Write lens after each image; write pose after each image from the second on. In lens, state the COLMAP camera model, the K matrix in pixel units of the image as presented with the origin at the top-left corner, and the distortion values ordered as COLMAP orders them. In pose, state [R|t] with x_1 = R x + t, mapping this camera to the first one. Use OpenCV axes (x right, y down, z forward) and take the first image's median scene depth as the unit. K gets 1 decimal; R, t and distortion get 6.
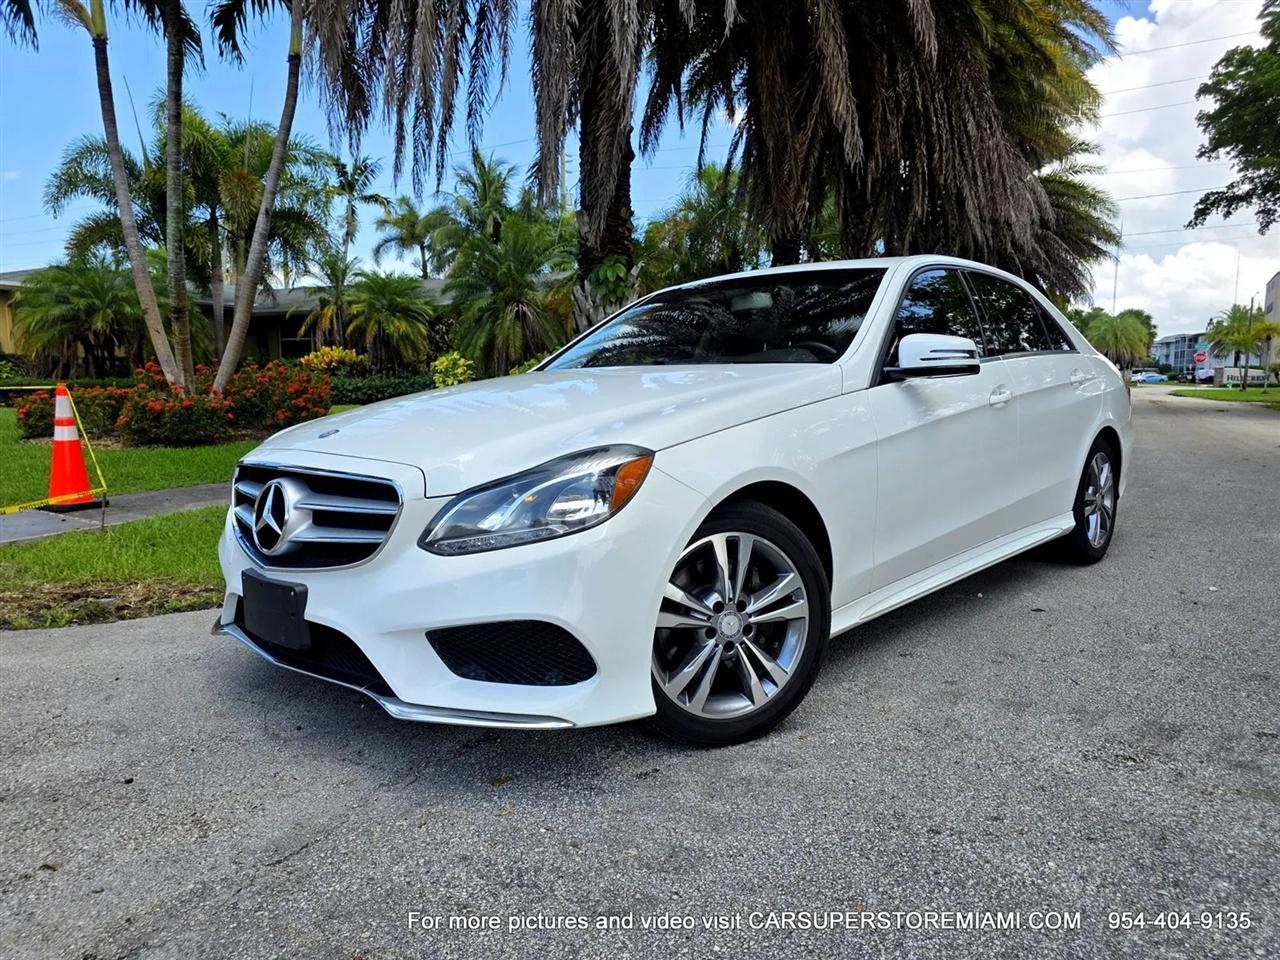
lens RADIAL K [[871.2, 0, 632.7], [0, 871.2, 491.1], [0, 0, 1]] dist [0.038106, -0.032324]
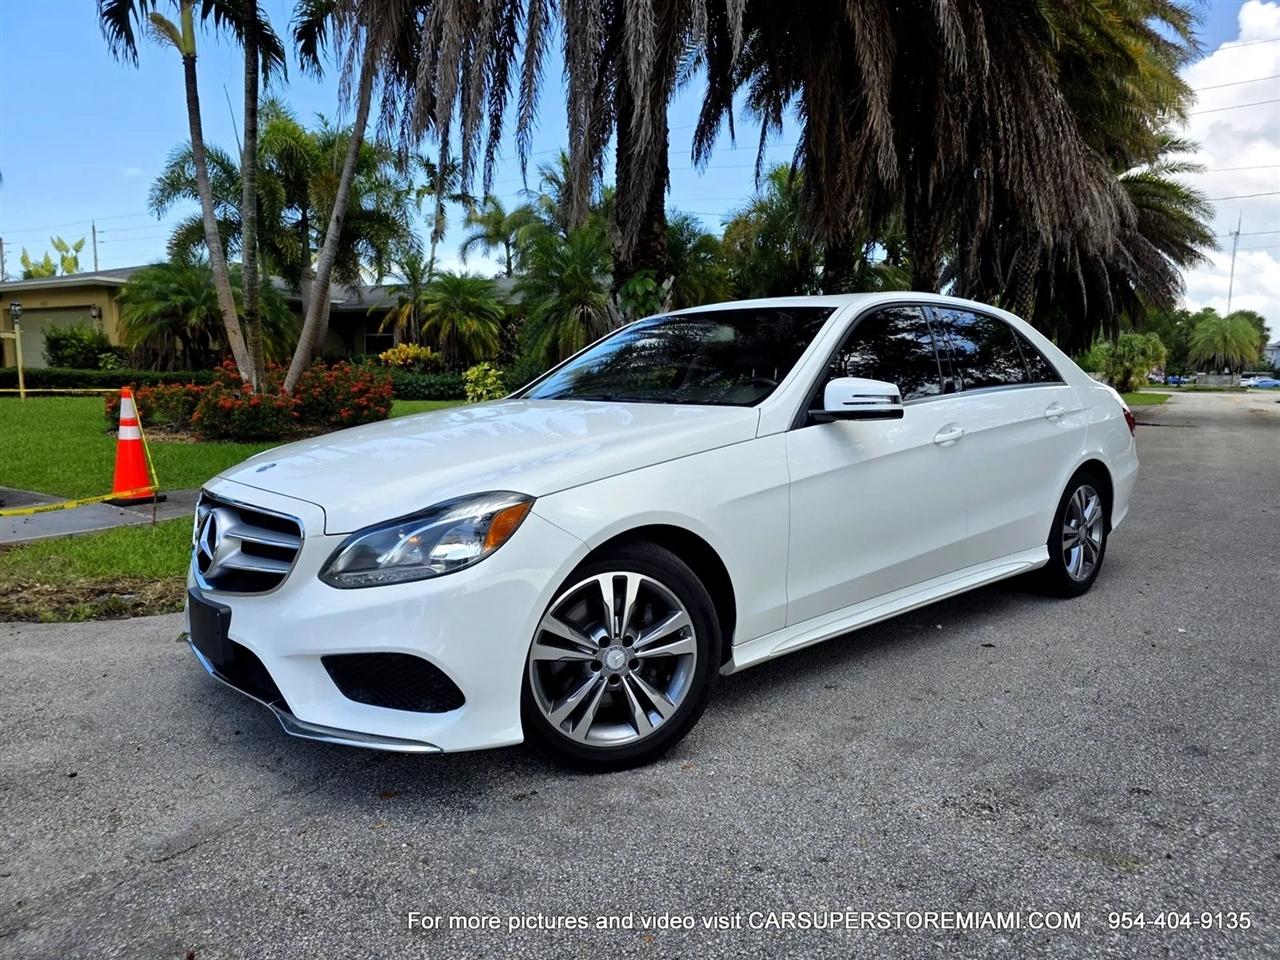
lens RADIAL K [[871.2, 0, 646.8], [0, 871.2, 482.7], [0, 0, 1]] dist [0.038106, -0.032324]
pose [[0.995786, 0.027969, -0.087340, 0.135959], [-0.027997, 0.999608, 0.000902, -0.036683], [0.087331, 0.001547, 0.996178, -0.034031]]
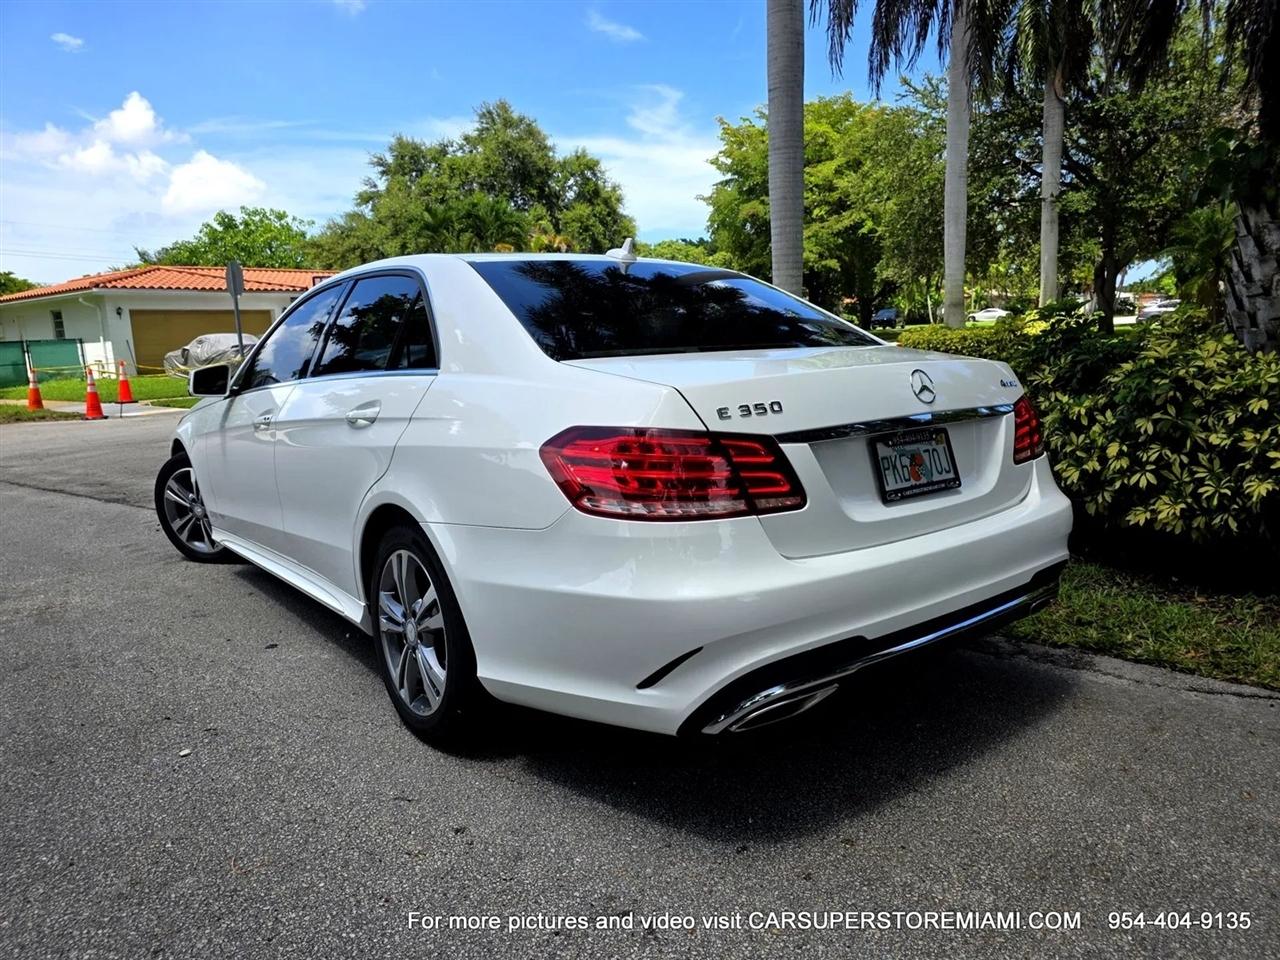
lens RADIAL K [[871.2, 0, 639.7], [0, 871.2, 473.7], [0, 0, 1]] dist [0.038106, -0.032324]
pose [[-0.170139, 0.159932, -0.972355, 1.157591], [-0.068038, 0.982480, 0.173502, -0.219929], [0.983068, 0.095677, -0.156277, 1.379602]]
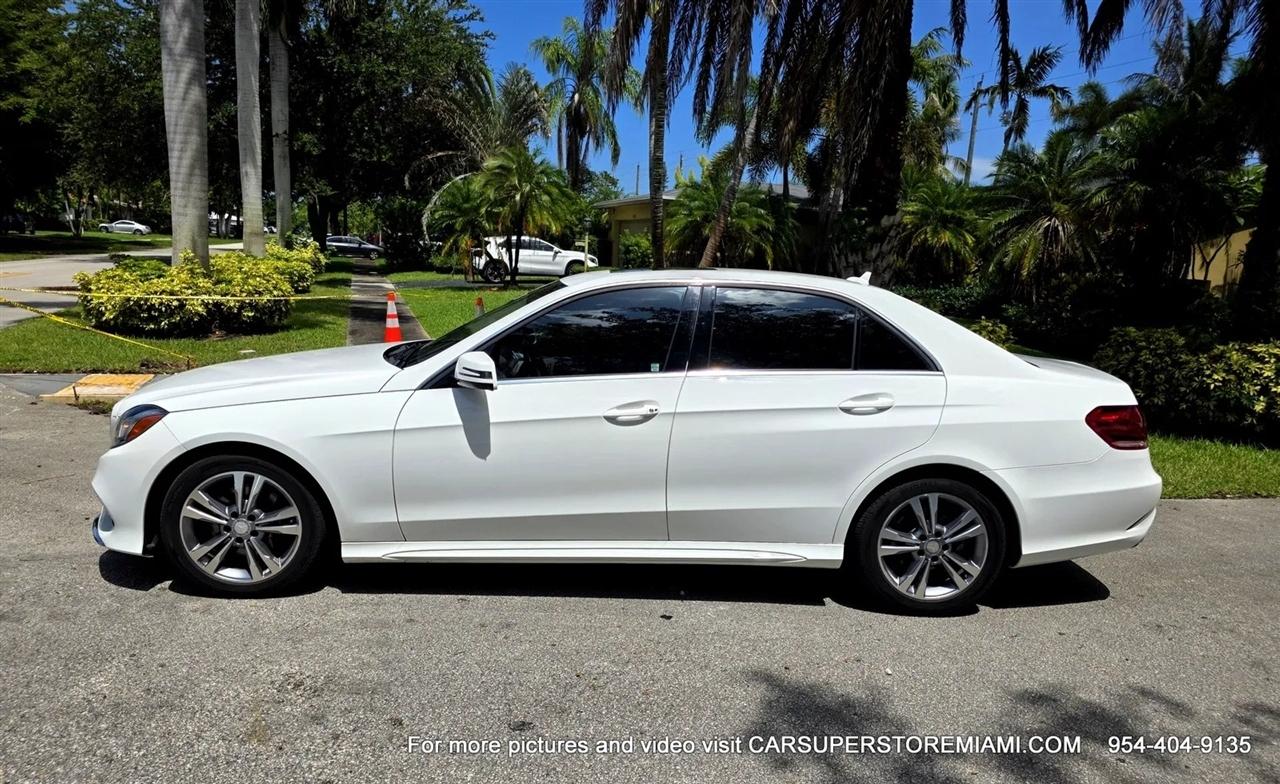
lens RADIAL K [[863.8, 0, 642.3], [0, 863.8, 409.2], [0, 0, 1]] dist [0.042481, -0.033061]
pose [[0.696330, 0.157813, -0.700157, 1.003076], [-0.130419, 0.987108, 0.092785, -0.179957], [0.705773, 0.026705, 0.707934, 0.211956]]
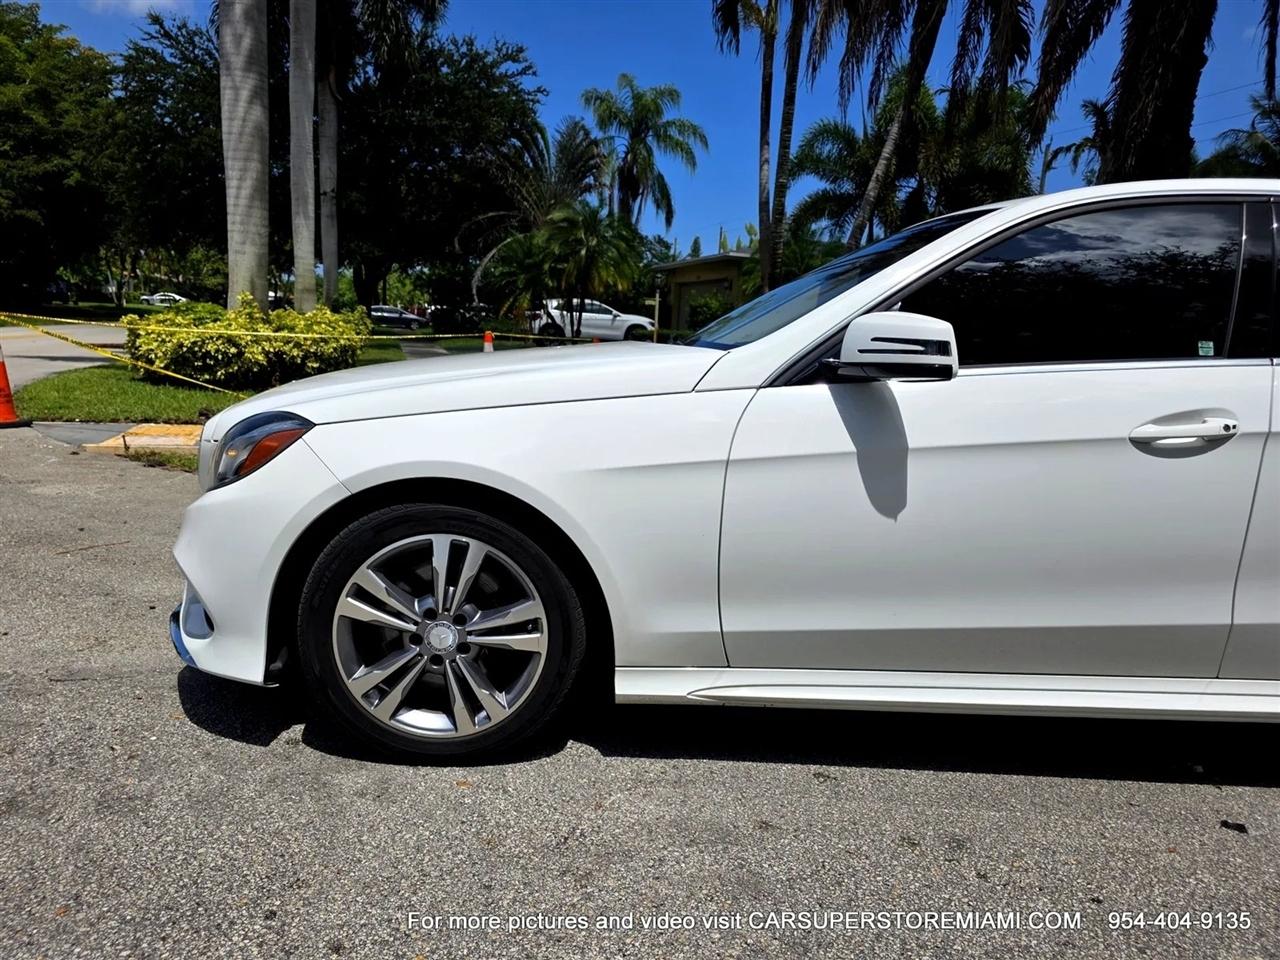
lens RADIAL K [[871.2, 0, 631.8], [0, 871.2, 490.2], [0, 0, 1]] dist [0.038106, -0.032324]
pose [[0.662973, 0.166788, -0.729828, 0.507707], [-0.136933, 0.985437, 0.100813, -0.064928], [0.736014, 0.033101, 0.676157, 0.305874]]
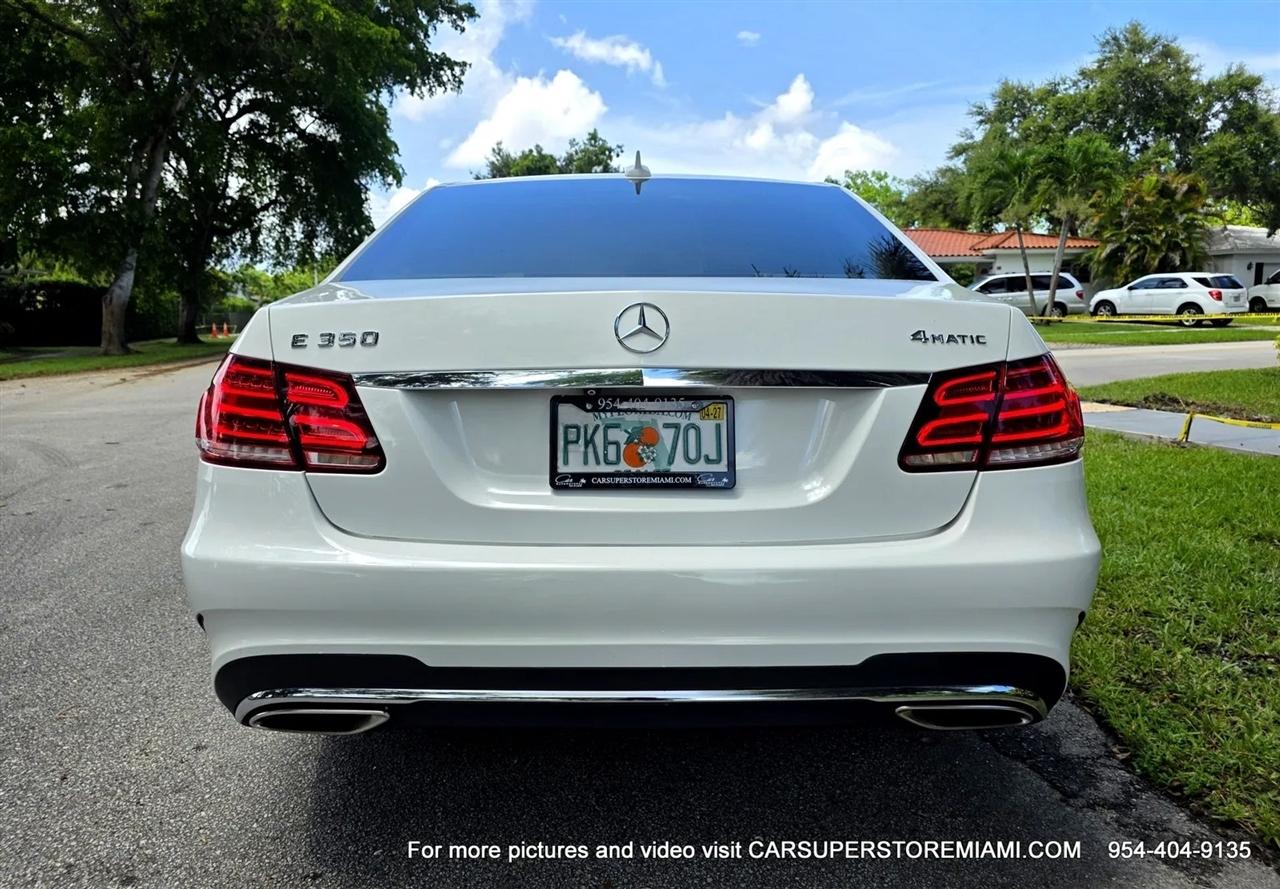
lens RADIAL K [[883.7, 0, 636.7], [0, 883.7, 446.5], [0, 0, 1]] dist [0.032279, -0.025850]
pose [[-0.740820, 0.110811, -0.662500, 0.831838], [-0.057786, 0.972128, 0.227217, -0.225942], [0.669213, 0.206610, -0.713769, 1.743181]]
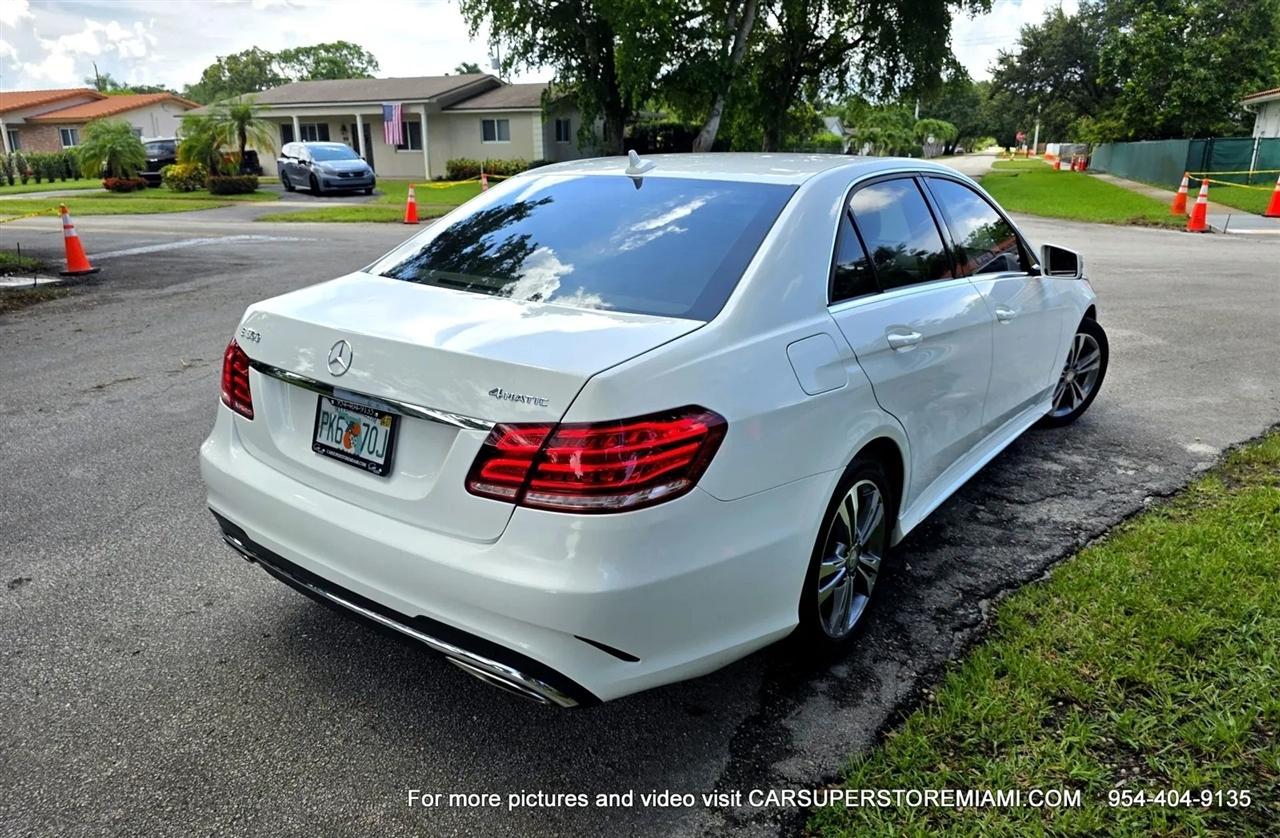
lens RADIAL K [[858.7, 0, 649.8], [0, 858.7, 446.6], [0, 0, 1]] dist [0.024369, -0.023696]
pose [[-0.994656, 0.036021, -0.096753, 0.433313], [-0.008761, 0.904328, 0.426748, -0.374287], [0.102868, 0.425315, -0.899180, 1.999498]]
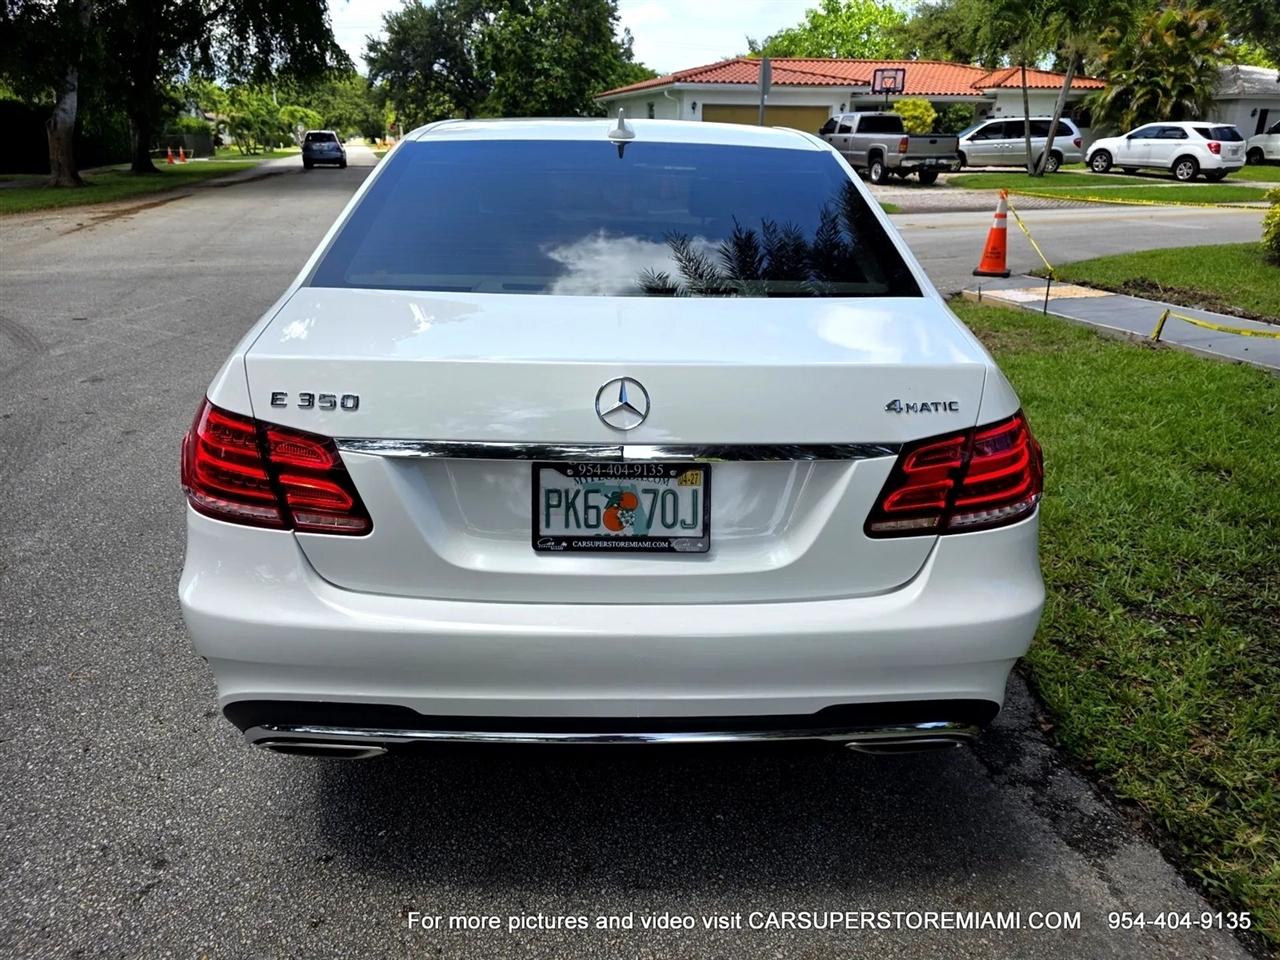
lens RADIAL K [[871.2, 0, 642.8], [0, 871.2, 483.1], [0, 0, 1]] dist [0.038106, -0.032324]
pose [[-0.723579, 0.246474, -0.644736, 0.819188], [-0.081612, 0.896971, 0.434491, -0.322950], [0.685400, 0.367006, -0.628914, 1.720065]]
